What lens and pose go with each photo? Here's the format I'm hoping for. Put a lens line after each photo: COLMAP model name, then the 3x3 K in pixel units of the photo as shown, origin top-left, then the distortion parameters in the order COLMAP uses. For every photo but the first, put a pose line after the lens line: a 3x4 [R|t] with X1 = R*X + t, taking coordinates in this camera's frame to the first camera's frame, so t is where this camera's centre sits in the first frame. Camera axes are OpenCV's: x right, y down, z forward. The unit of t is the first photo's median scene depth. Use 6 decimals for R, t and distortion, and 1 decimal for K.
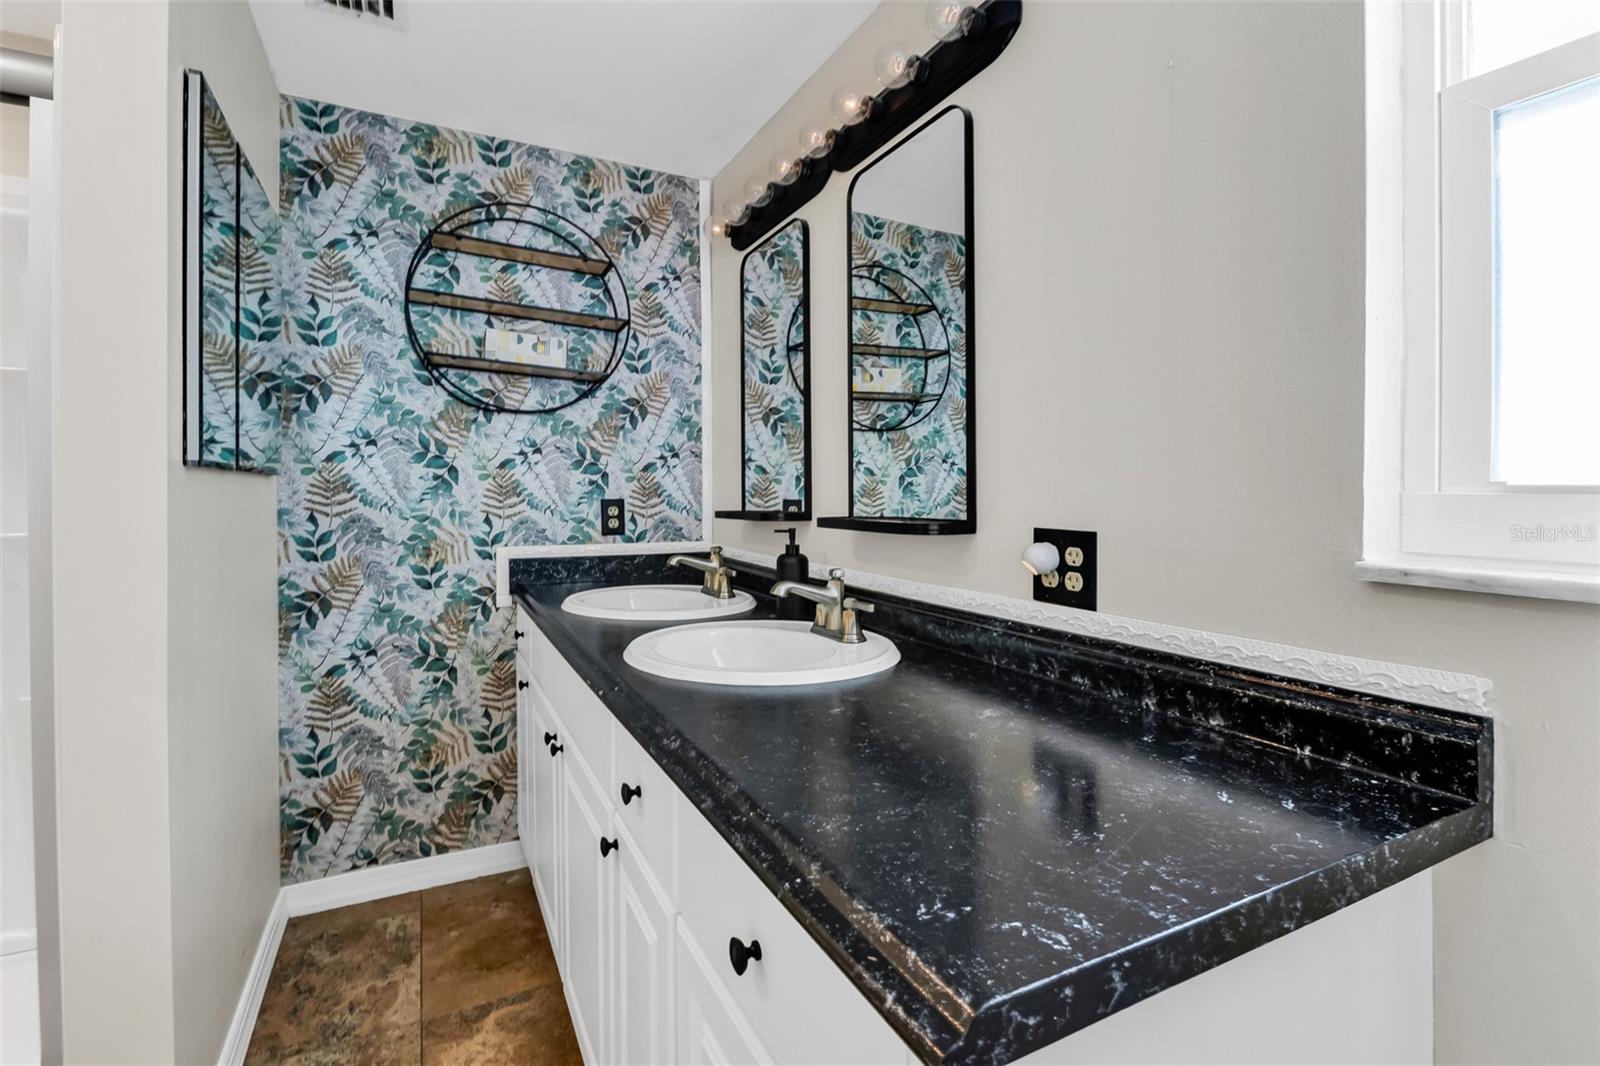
lens RADIAL K [[714.4, 0, 793.4], [0, 714.4, 496.1], [0, 0, 1]] dist [-0.009229, -0.000085]
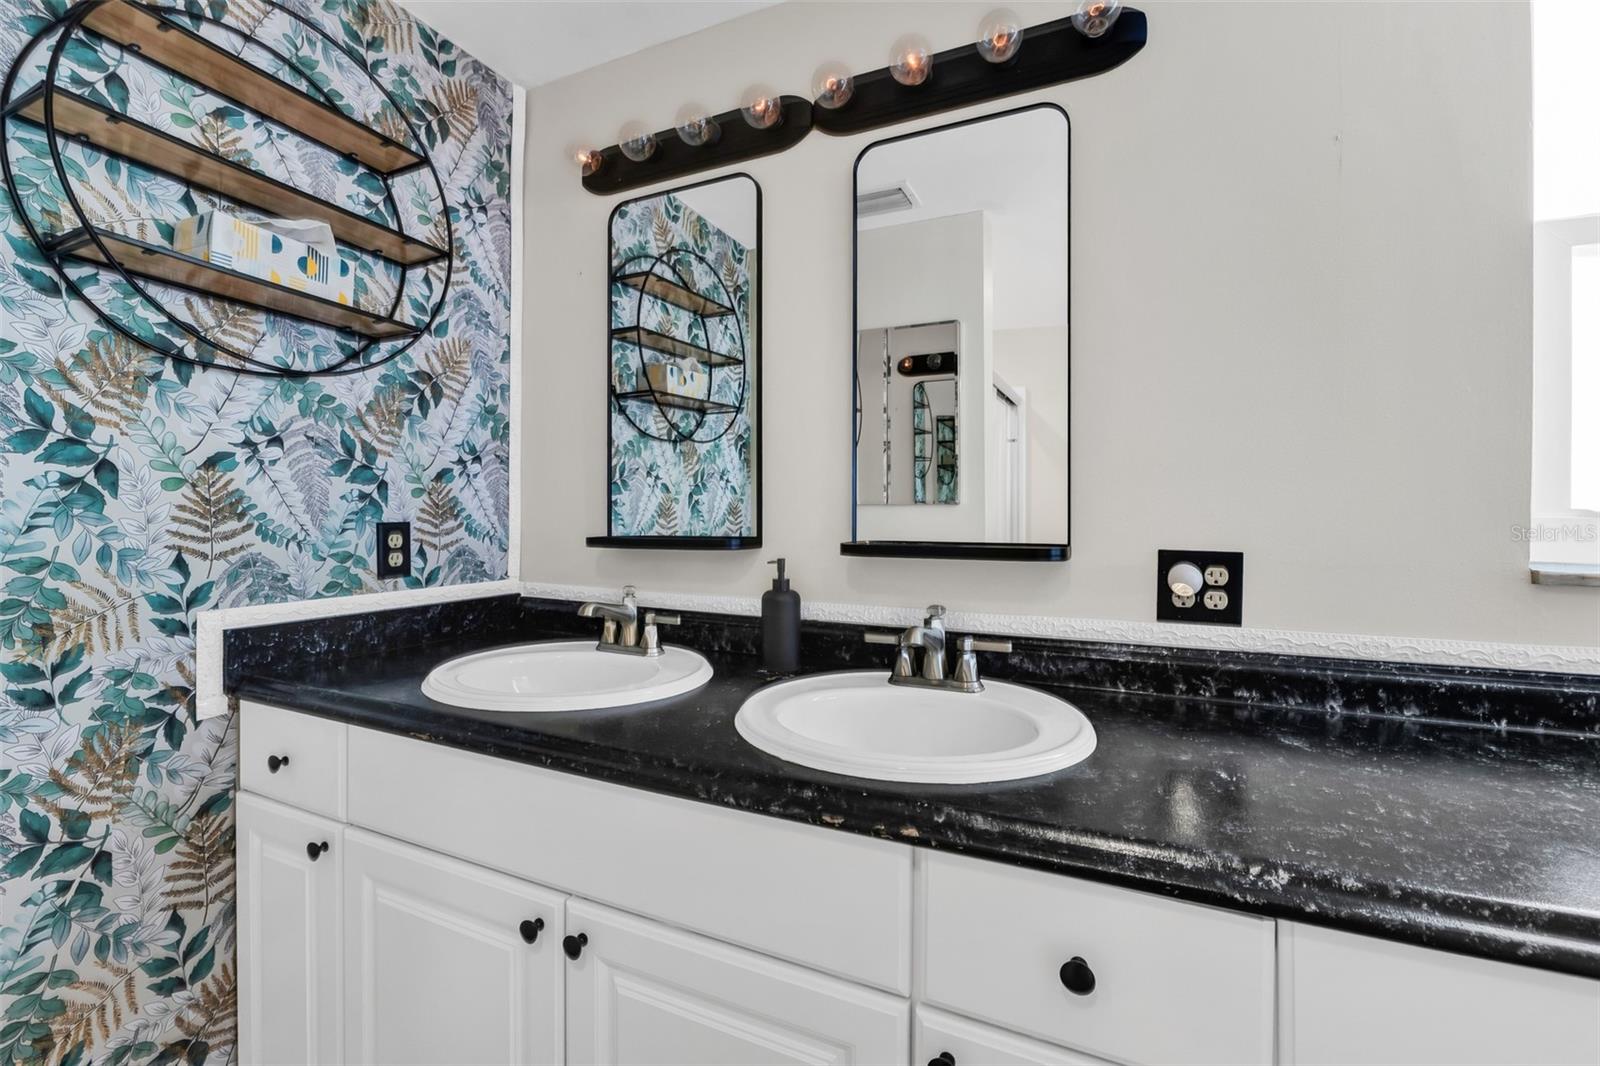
lens RADIAL K [[704.2, 0, 762.8], [0, 704.2, 510.1], [0, 0, 1]] dist [-0.008961, -0.000273]
pose [[0.796813, 0.002551, 0.604220, -0.389362], [0.000552, 0.999988, -0.004950, -0.003748], [-0.604225, 0.004278, 0.796802, 0.300839]]
